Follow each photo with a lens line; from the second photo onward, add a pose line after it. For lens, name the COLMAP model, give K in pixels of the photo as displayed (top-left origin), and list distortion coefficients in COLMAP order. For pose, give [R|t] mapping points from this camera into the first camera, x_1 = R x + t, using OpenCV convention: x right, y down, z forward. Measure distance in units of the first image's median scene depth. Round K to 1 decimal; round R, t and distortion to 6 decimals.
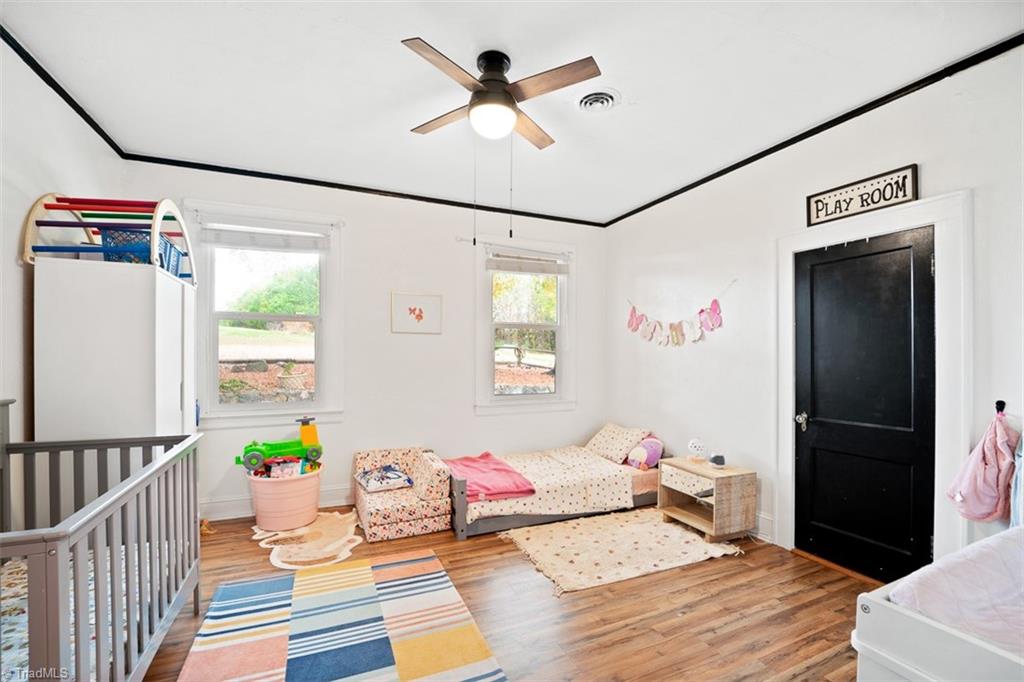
lens RADIAL K [[428.6, 0, 509.2], [0, 428.6, 350.3], [0, 0, 1]] dist [-0.020890, -0.000626]
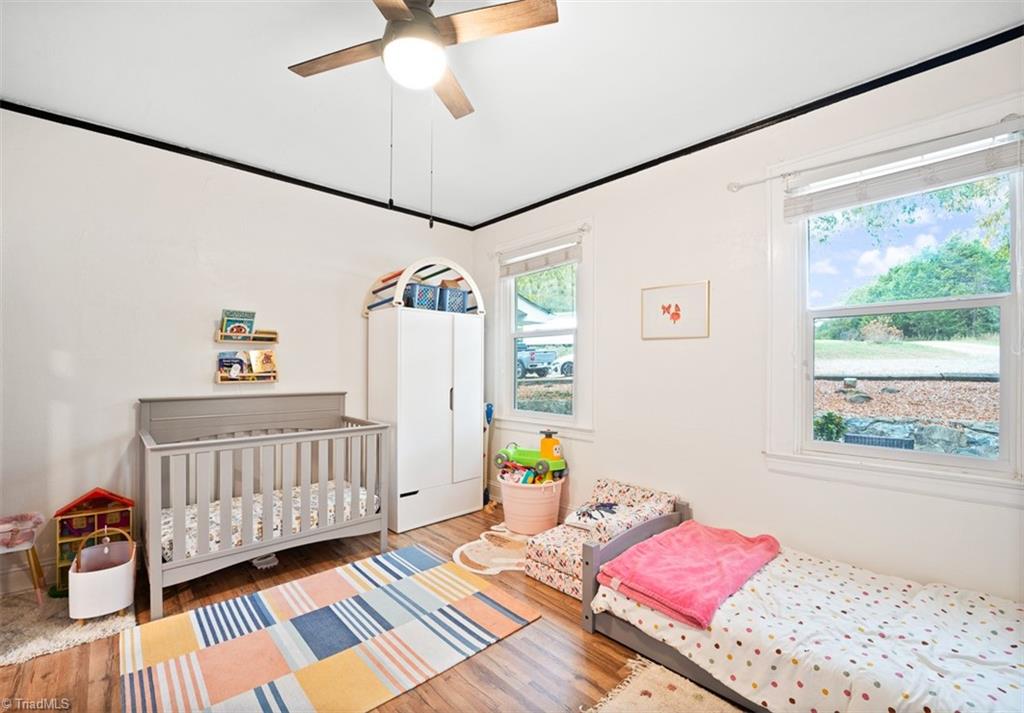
lens RADIAL K [[443.0, 0, 510.8], [0, 443.0, 360.5], [0, 0, 1]] dist [-0.004934, -0.000525]
pose [[0.316170, -0.020431, -0.948482, 0.549215], [0.009112, 0.999787, -0.018499, 0.012350], [0.948659, -0.002794, 0.316289, 0.651013]]
